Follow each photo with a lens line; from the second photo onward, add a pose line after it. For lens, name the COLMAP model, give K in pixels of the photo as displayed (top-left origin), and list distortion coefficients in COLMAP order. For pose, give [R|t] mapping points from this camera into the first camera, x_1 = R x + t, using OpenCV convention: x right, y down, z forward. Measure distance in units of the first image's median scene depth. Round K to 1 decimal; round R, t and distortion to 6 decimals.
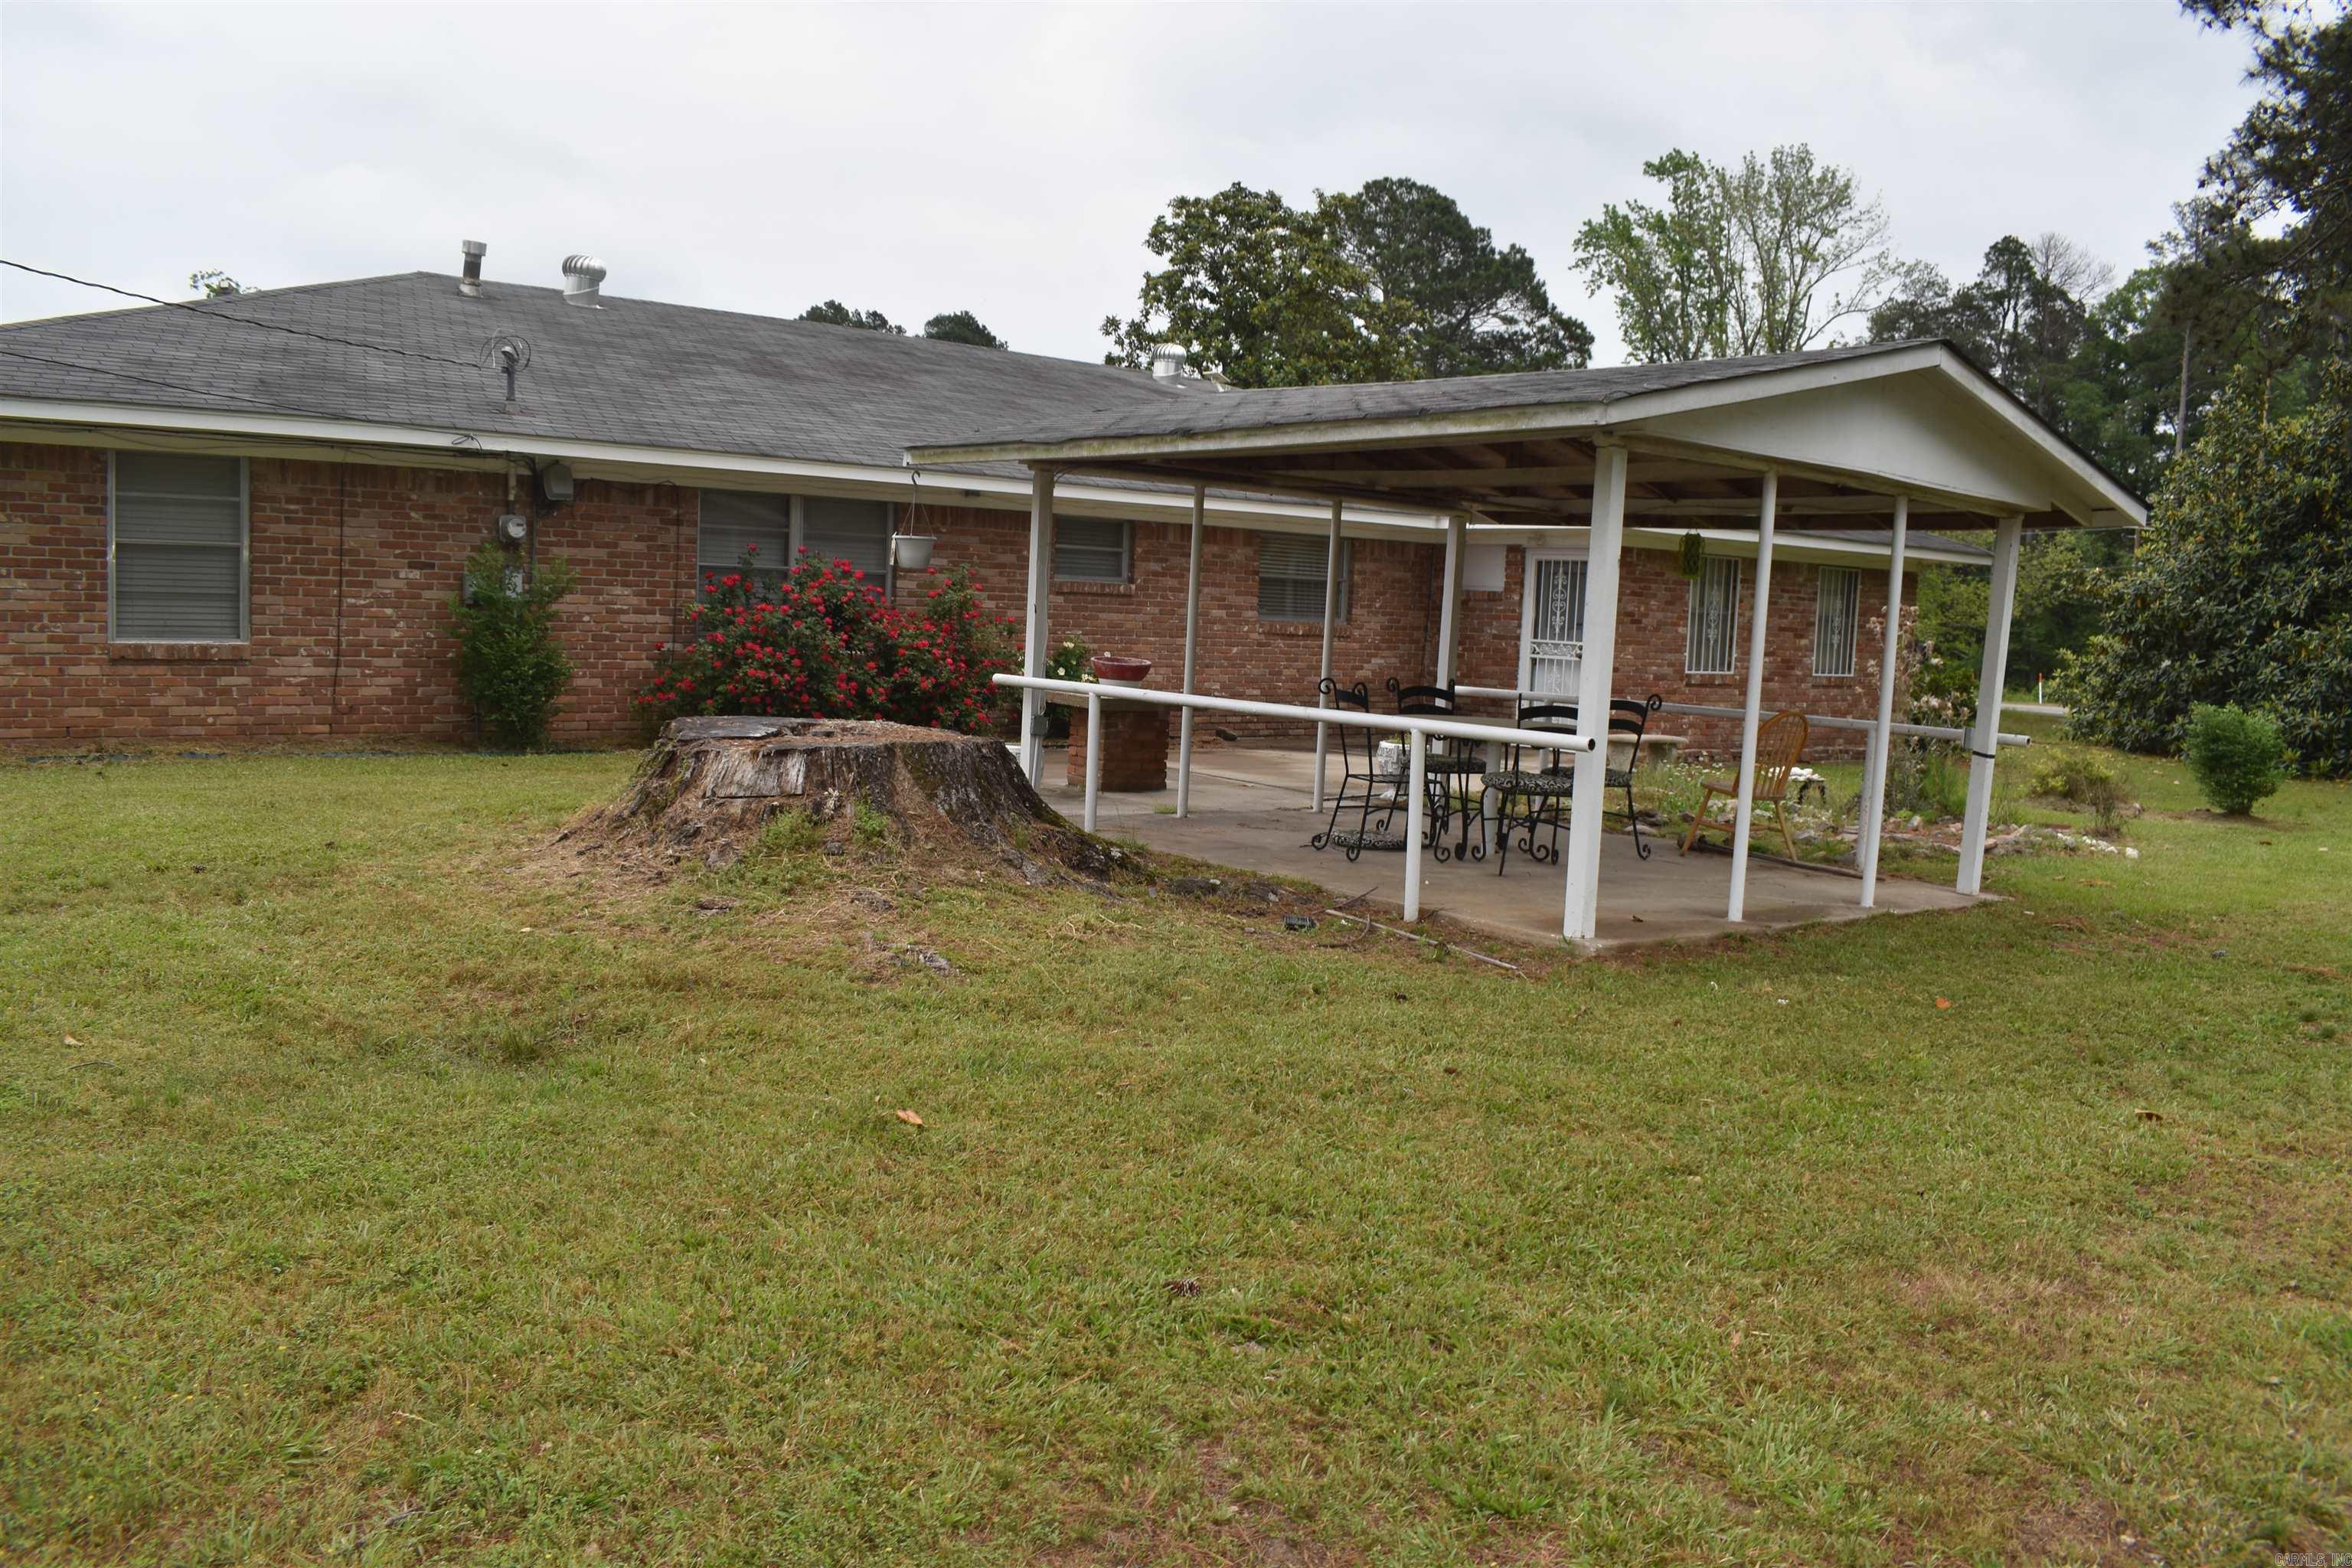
lens RADIAL K [[1834.8, 0, 1176.0], [0, 1834.8, 784.0], [0, 0, 1]] dist [-0.081092, -0.006452]
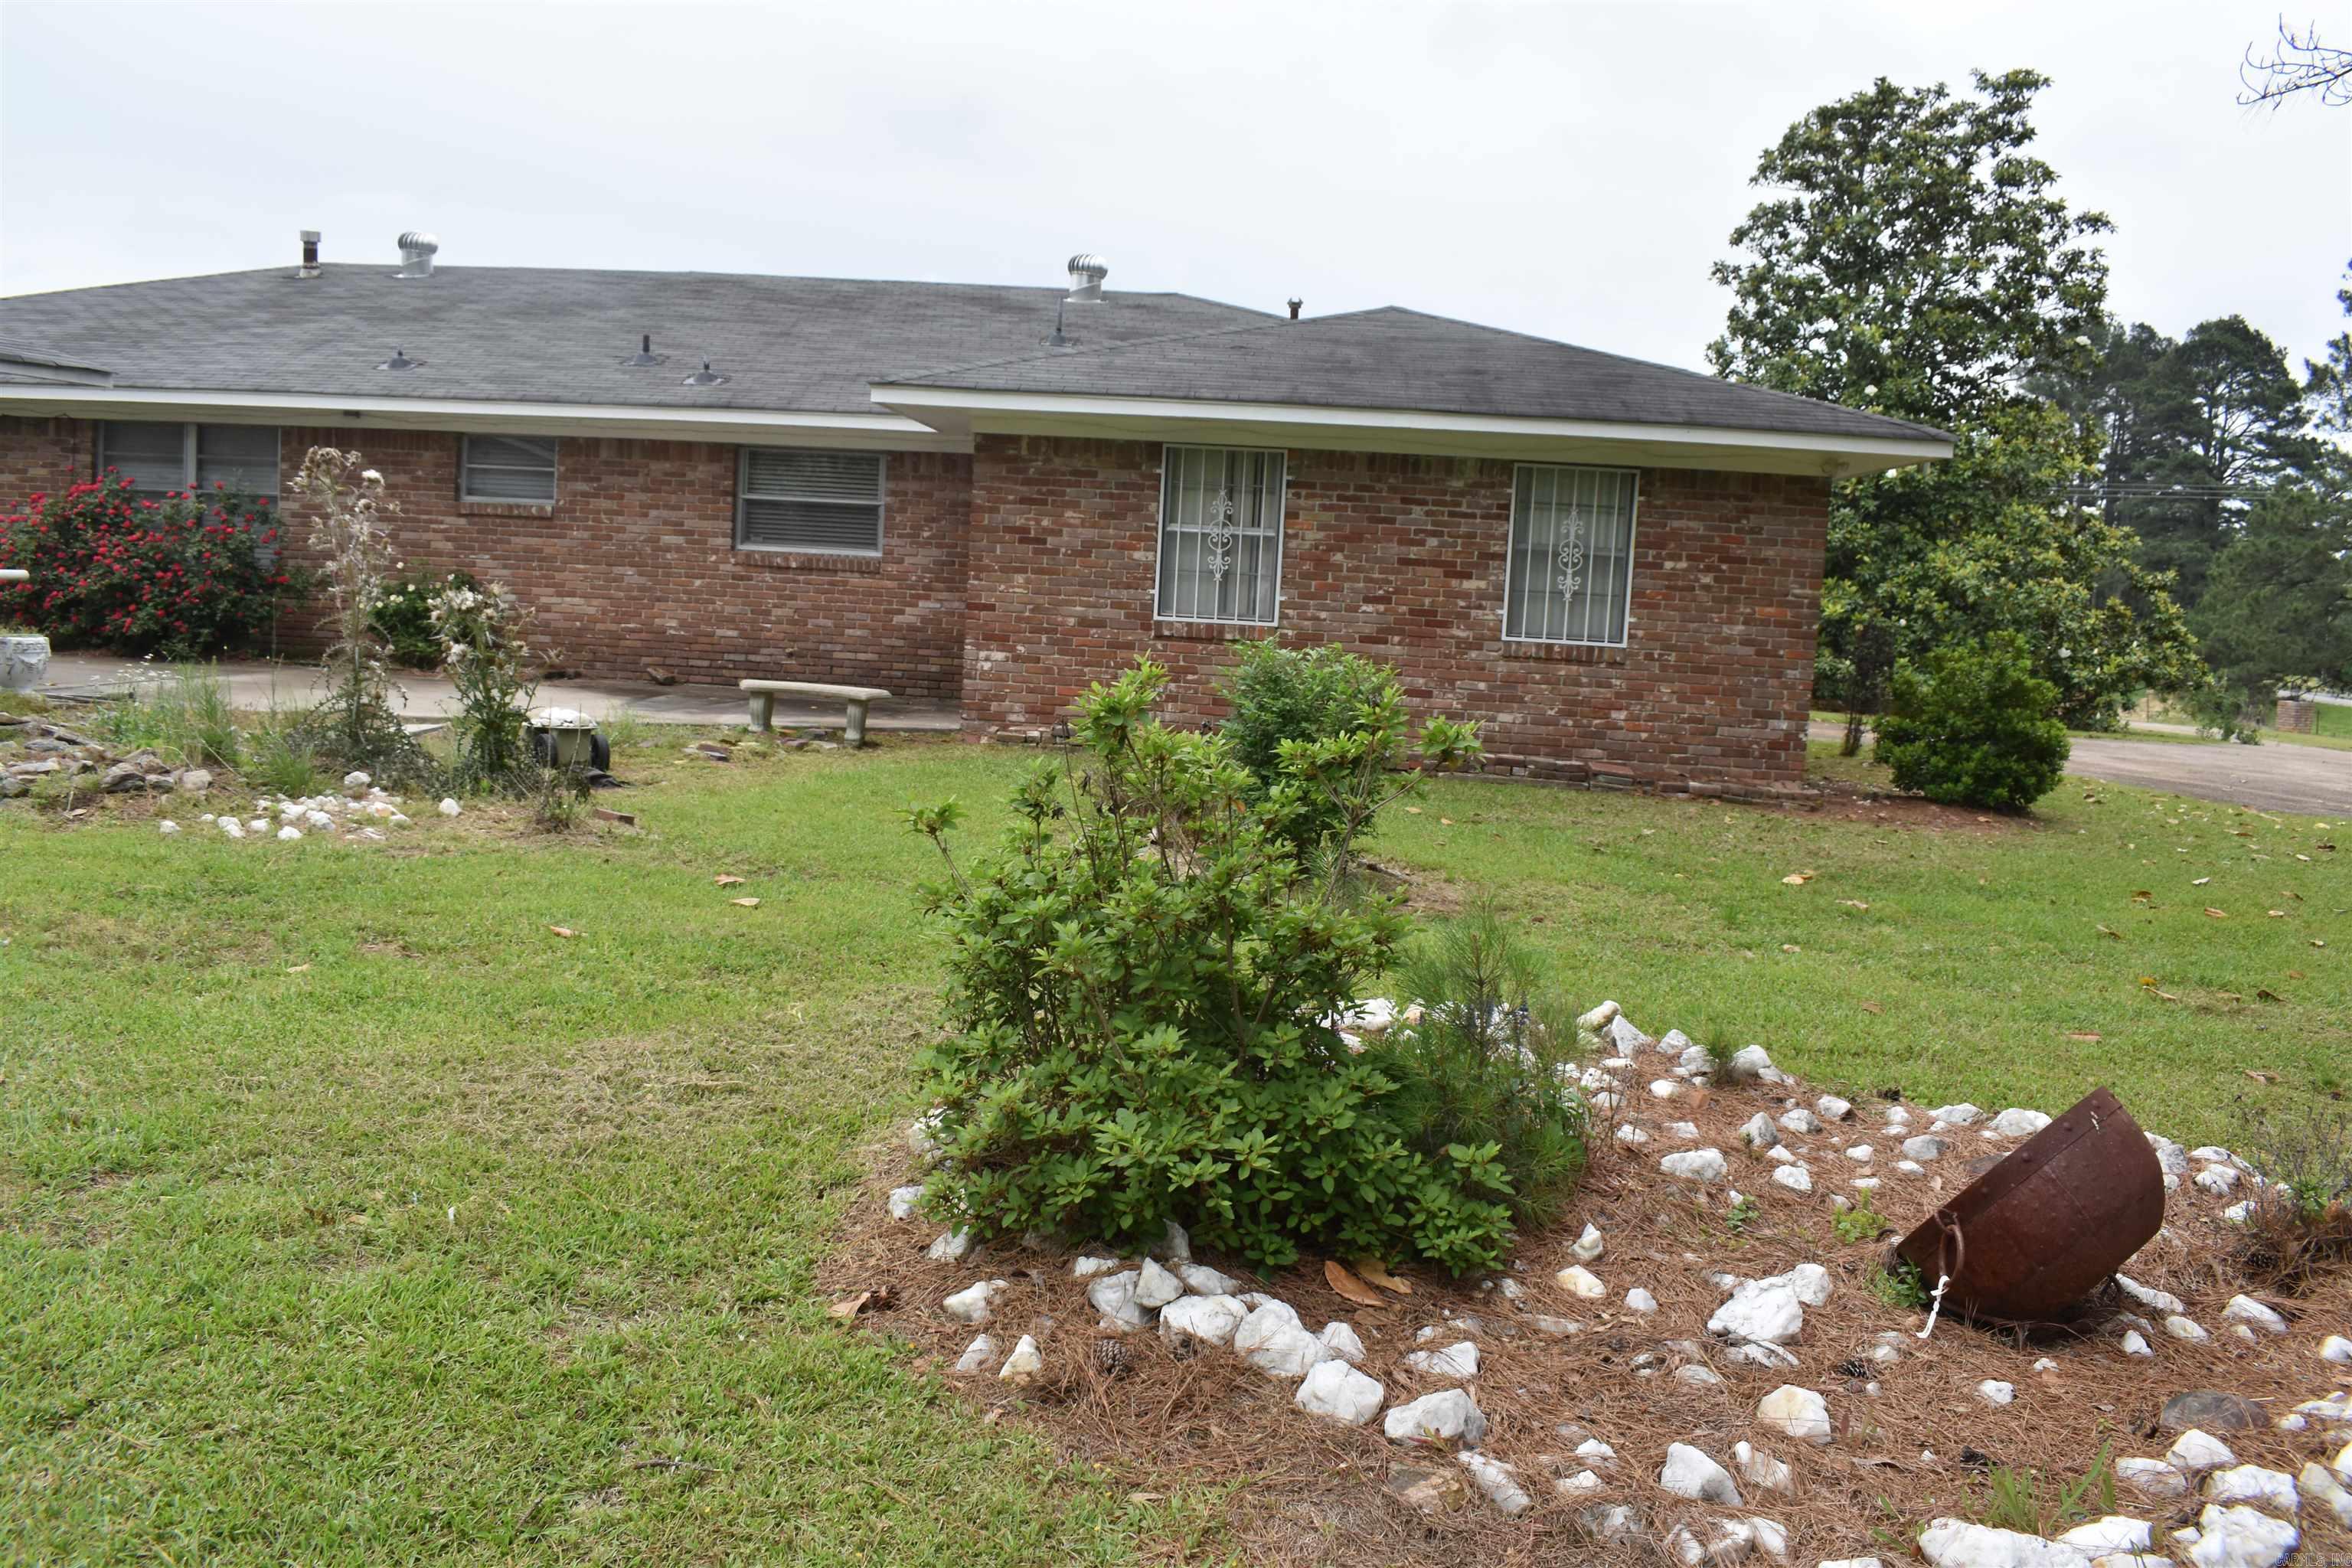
lens RADIAL K [[1834.8, 0, 1176.0], [0, 1834.8, 784.0], [0, 0, 1]] dist [-0.081092, -0.006452]
pose [[0.728449, 0.071985, -0.681308, 0.787536], [-0.091667, 0.995764, 0.007200, -0.005310], [0.678940, 0.057208, 0.731962, 0.526805]]
